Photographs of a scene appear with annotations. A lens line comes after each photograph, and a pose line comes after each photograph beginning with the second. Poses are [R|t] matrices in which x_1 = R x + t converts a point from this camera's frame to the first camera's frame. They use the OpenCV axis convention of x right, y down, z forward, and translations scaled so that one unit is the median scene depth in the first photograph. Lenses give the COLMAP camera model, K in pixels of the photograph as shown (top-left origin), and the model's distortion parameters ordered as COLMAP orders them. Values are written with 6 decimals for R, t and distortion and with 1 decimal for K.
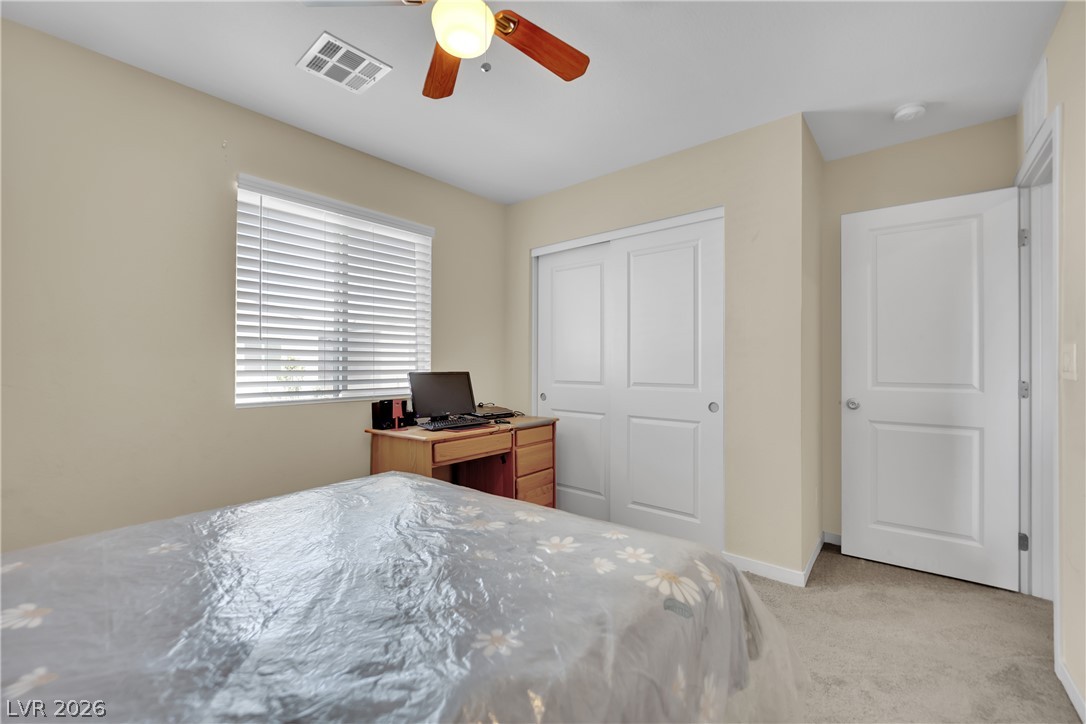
lens RADIAL K [[445.5, 0, 535.9], [0, 445.5, 363.2], [0, 0, 1]] dist [-0.013695, -0.000115]
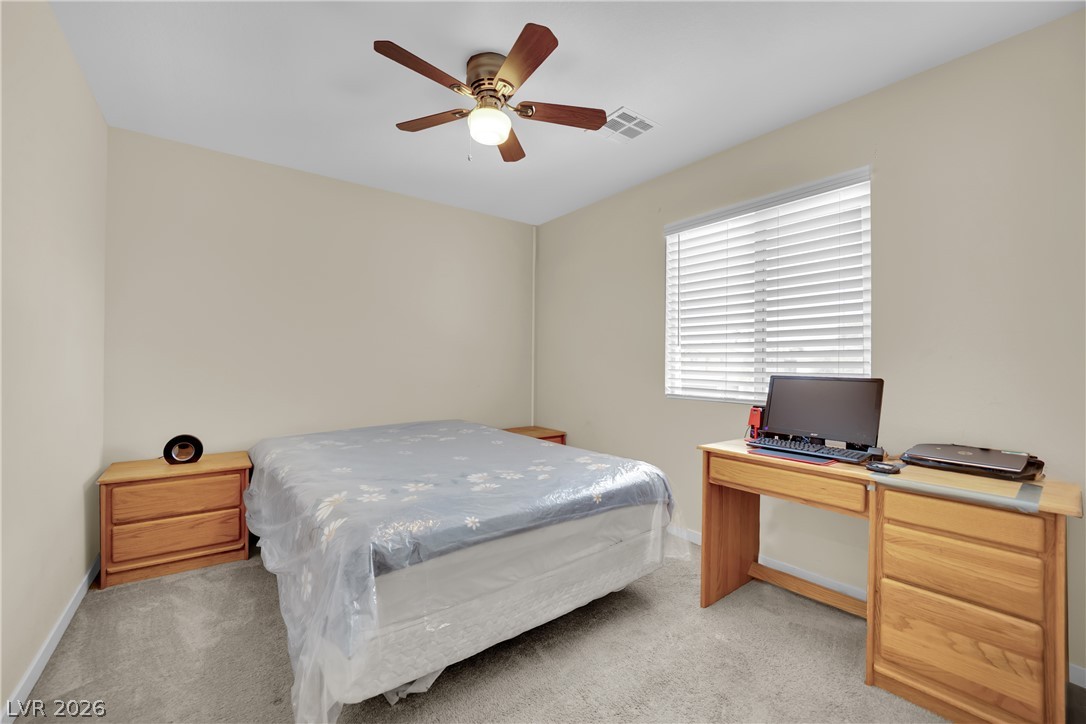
lens RADIAL K [[445.5, 0, 535.9], [0, 445.5, 363.2], [0, 0, 1]] dist [-0.013695, -0.000115]
pose [[-0.215251, -0.006389, -0.976538, 0.684840], [-0.007328, 0.999961, -0.004927, 0.005313], [0.976531, 0.006095, -0.215290, 0.834023]]
